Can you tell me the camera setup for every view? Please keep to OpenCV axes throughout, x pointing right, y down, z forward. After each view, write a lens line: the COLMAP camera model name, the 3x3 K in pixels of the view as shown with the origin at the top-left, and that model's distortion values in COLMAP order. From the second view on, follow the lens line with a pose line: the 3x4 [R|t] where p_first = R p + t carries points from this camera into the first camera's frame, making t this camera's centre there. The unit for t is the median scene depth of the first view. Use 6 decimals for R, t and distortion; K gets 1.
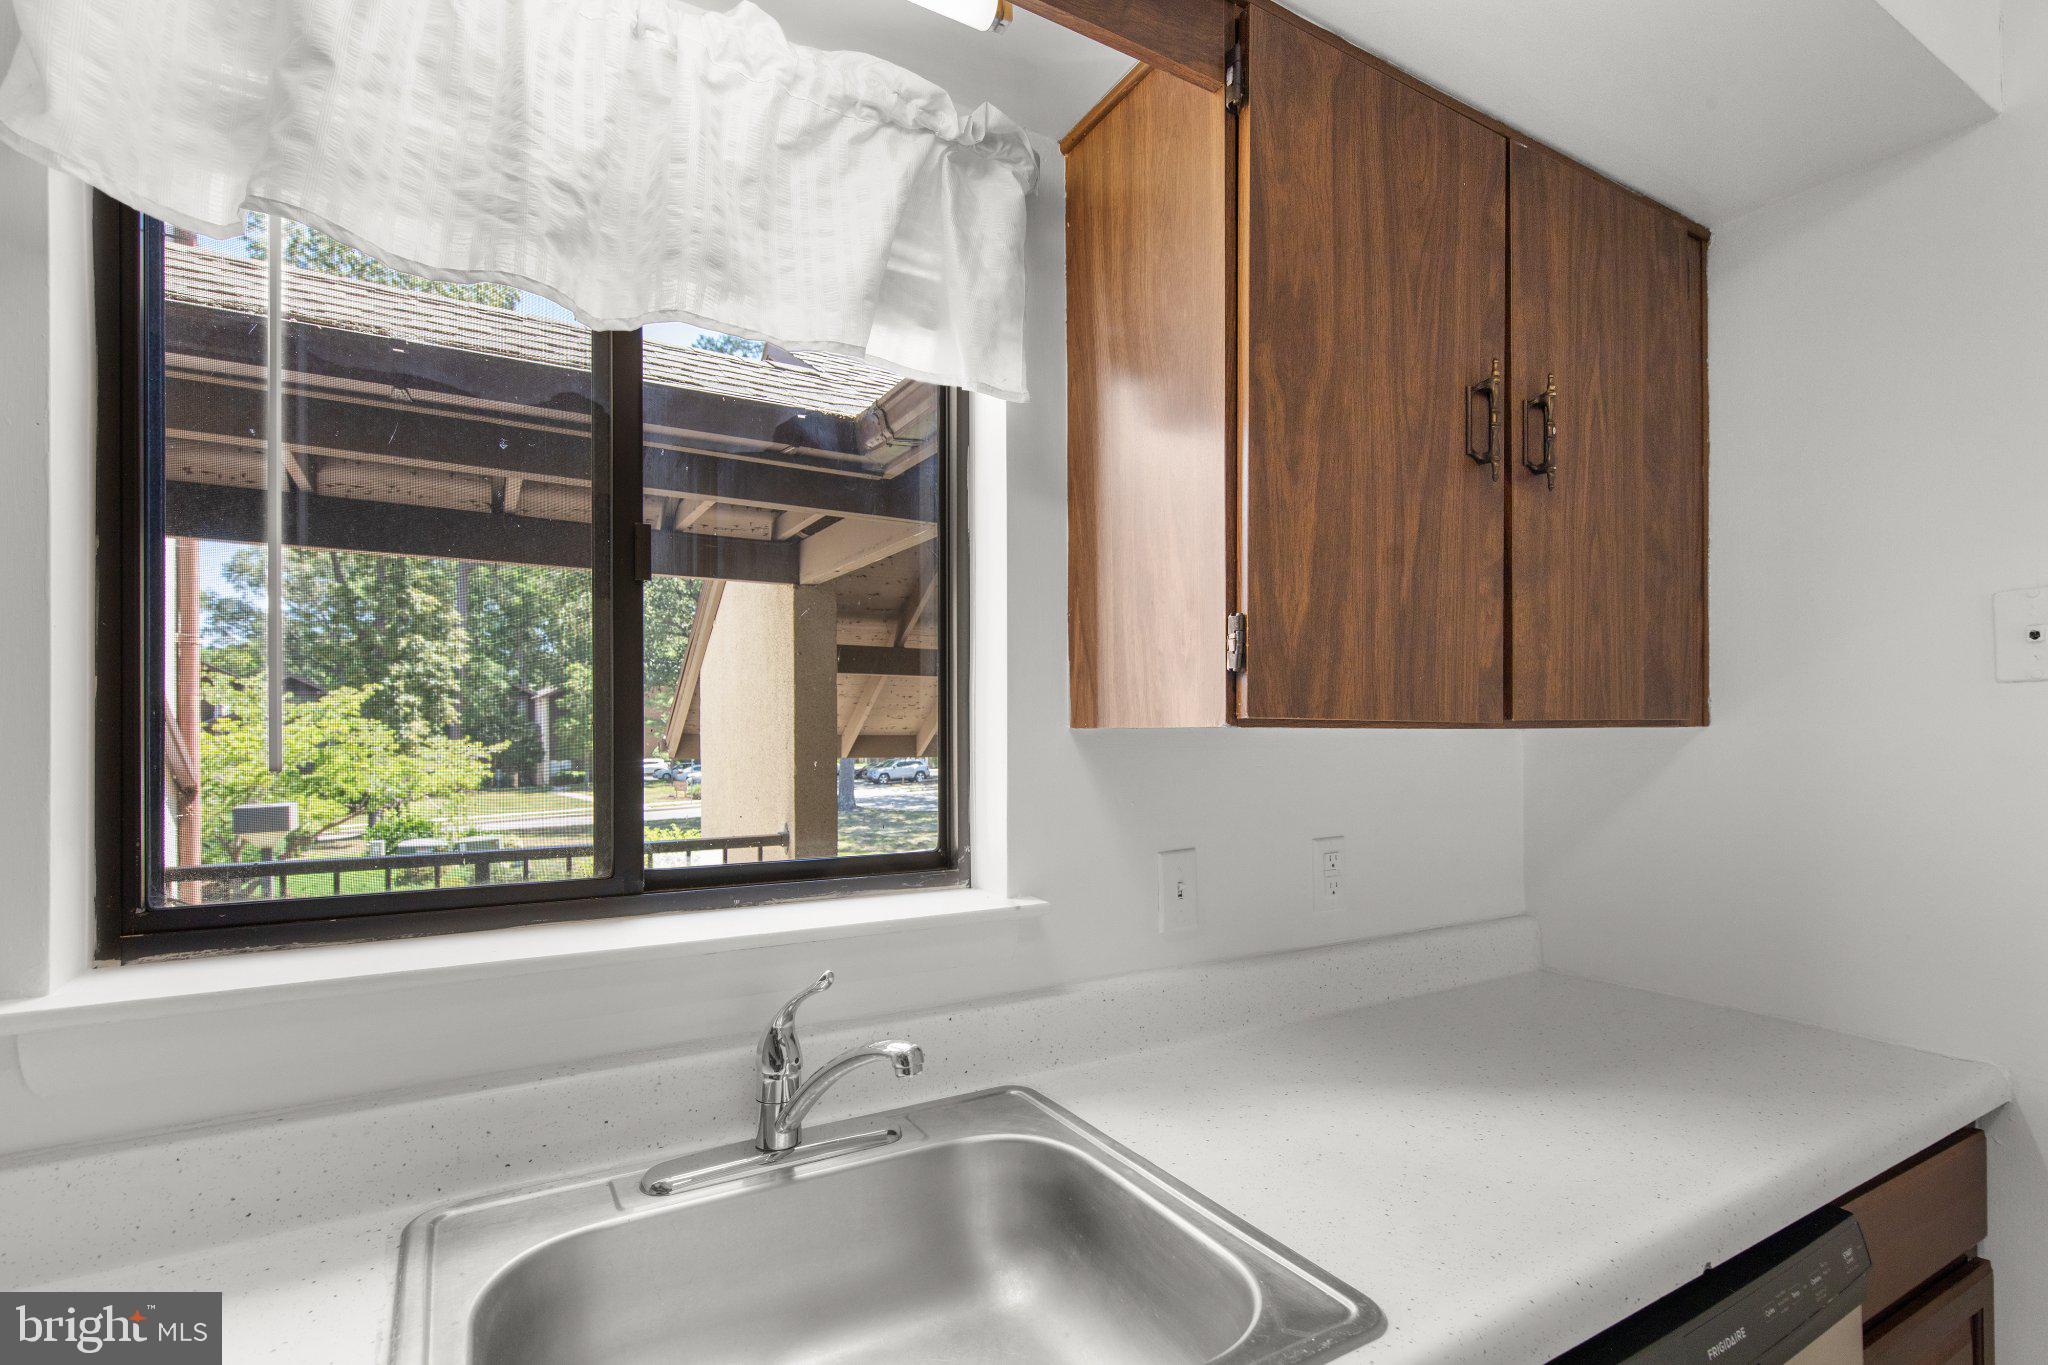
lens RADIAL K [[966.5, 0, 1019.8], [0, 966.5, 734.0], [0, 0, 1]] dist [0.000476, -0.000092]
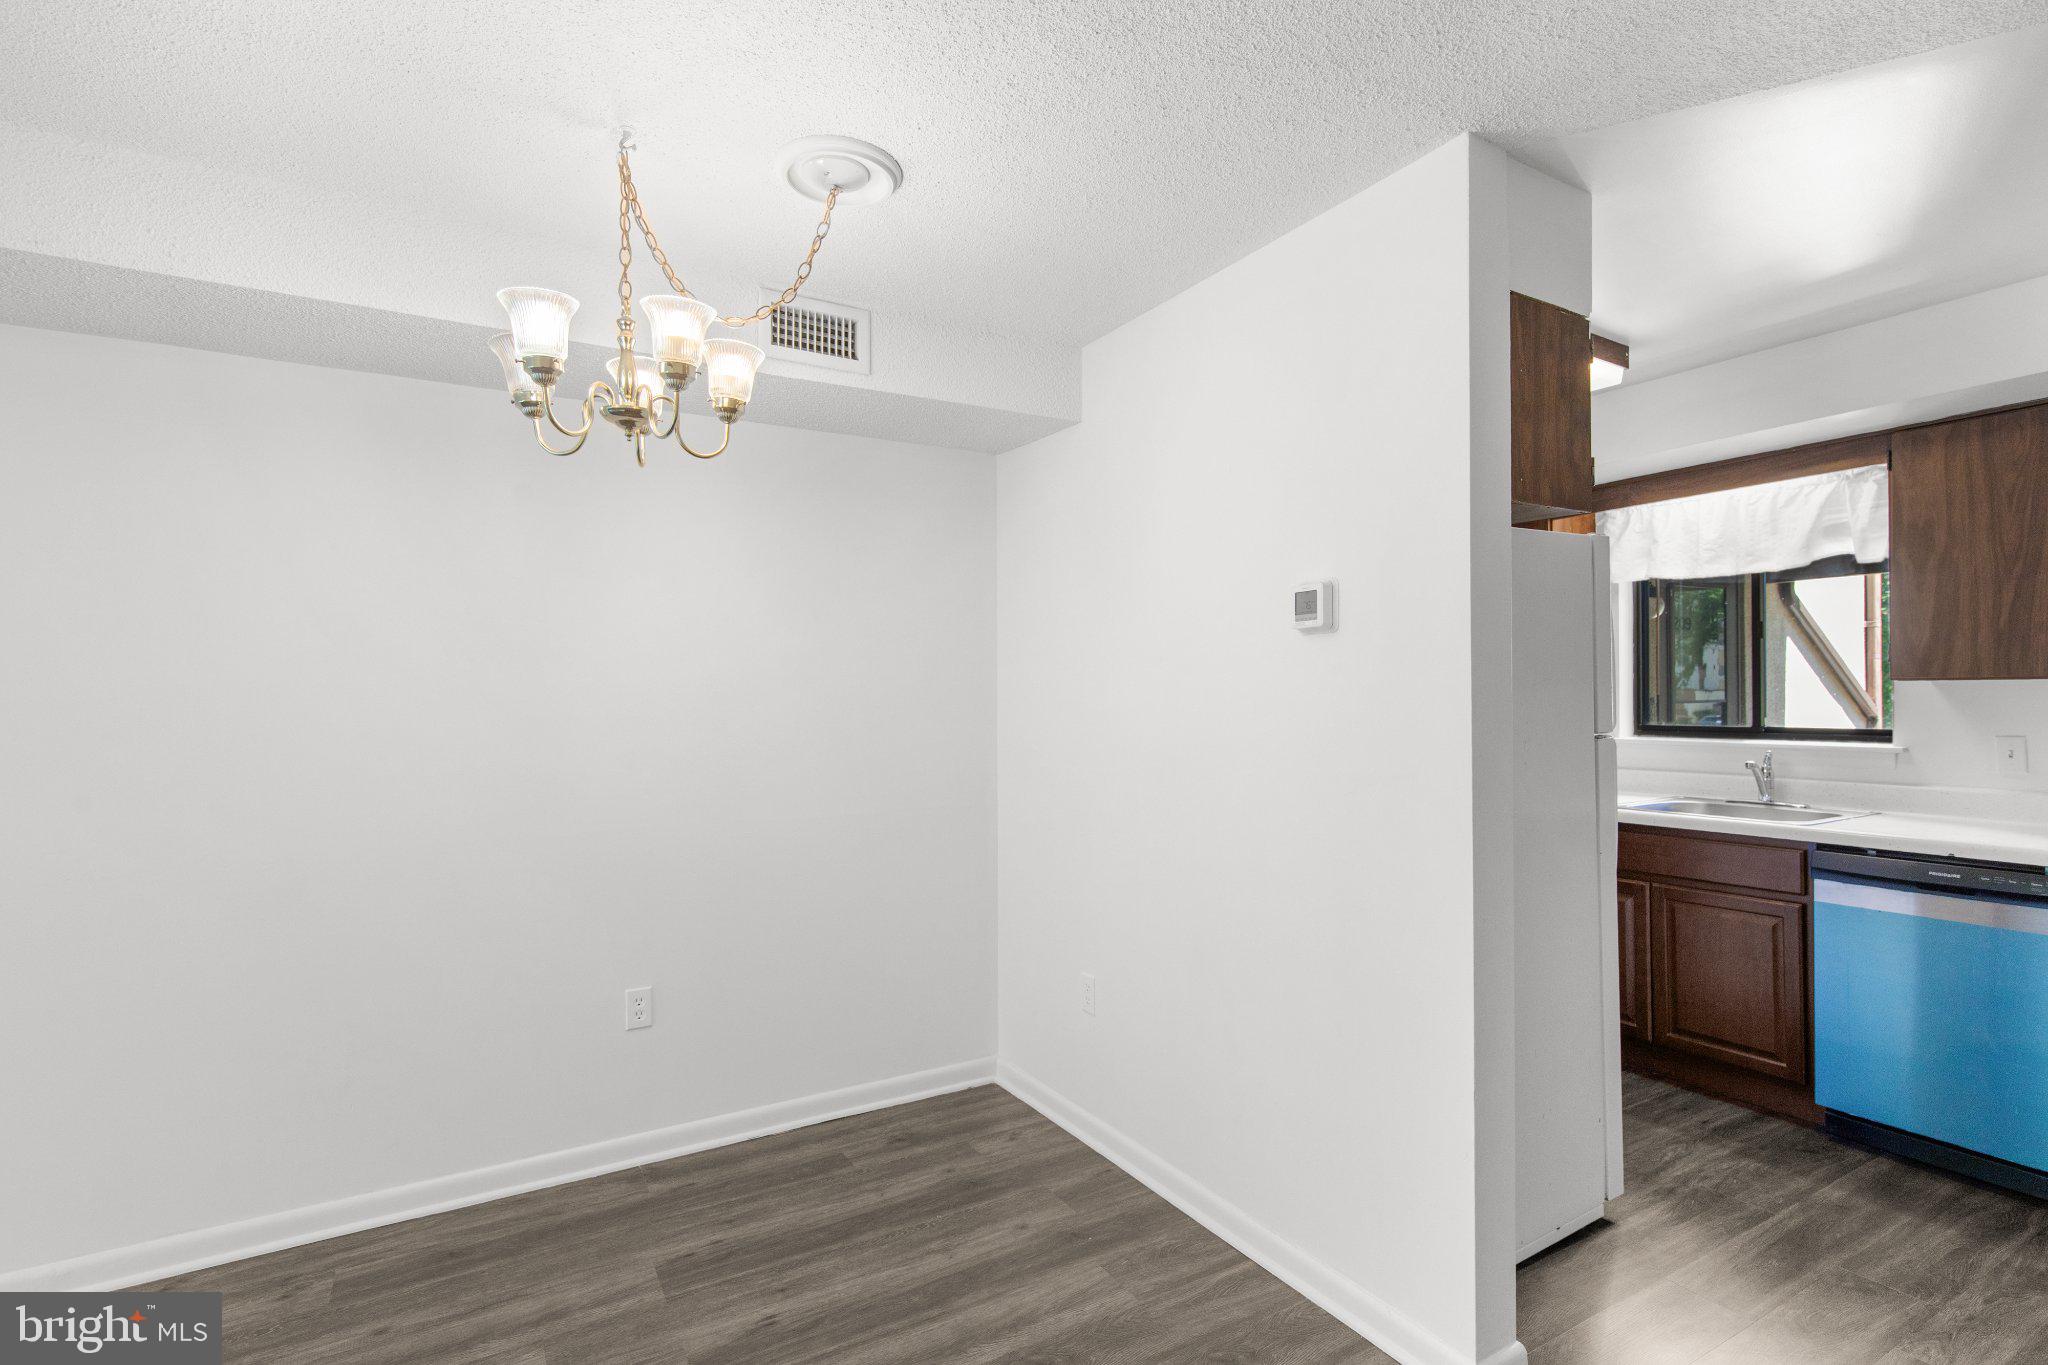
lens RADIAL K [[978.7, 0, 1033.1], [0, 978.7, 698.3], [0, 0, 1]] dist [0.004096, 0.000606]
pose [[0.001377, 0.003205, -0.999994, 2.837757], [0.009650, 0.999948, 0.003218, 0.009983], [0.999952, -0.009655, 0.001346, -1.431508]]
